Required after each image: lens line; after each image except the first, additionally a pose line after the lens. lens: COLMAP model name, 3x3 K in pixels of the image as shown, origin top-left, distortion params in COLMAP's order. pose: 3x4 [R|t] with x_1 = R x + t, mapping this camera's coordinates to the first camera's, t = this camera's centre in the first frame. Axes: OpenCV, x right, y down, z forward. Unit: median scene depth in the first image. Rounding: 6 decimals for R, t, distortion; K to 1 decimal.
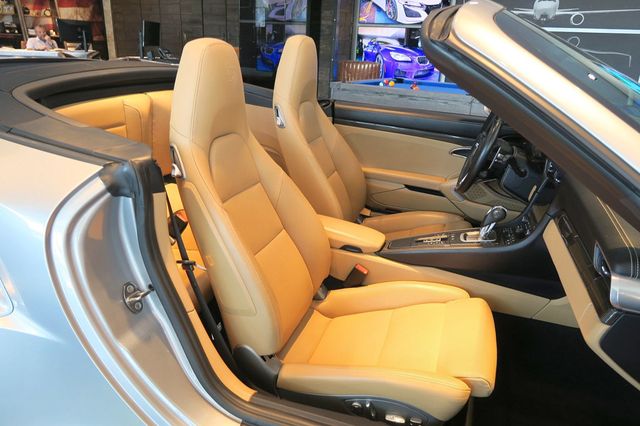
lens RADIAL K [[442.5, 0, 320.0], [0, 442.5, 213.0], [0, 0, 1]] dist [-0.025801, 0.001388]
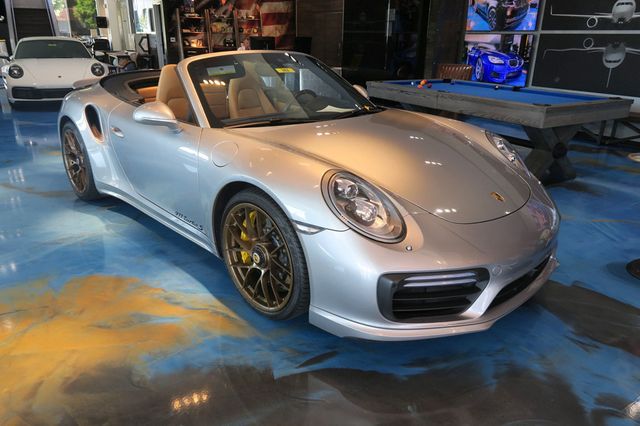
lens RADIAL K [[439.6, 0, 320.0], [0, 439.6, 213.0], [0, 0, 1]] dist [-0.024489, -0.000244]
pose [[0.887569, 0.135362, -0.440340, 0.324964], [-0.135113, 0.990311, 0.032085, 0.055246], [0.440416, 0.031018, 0.897258, -0.179806]]
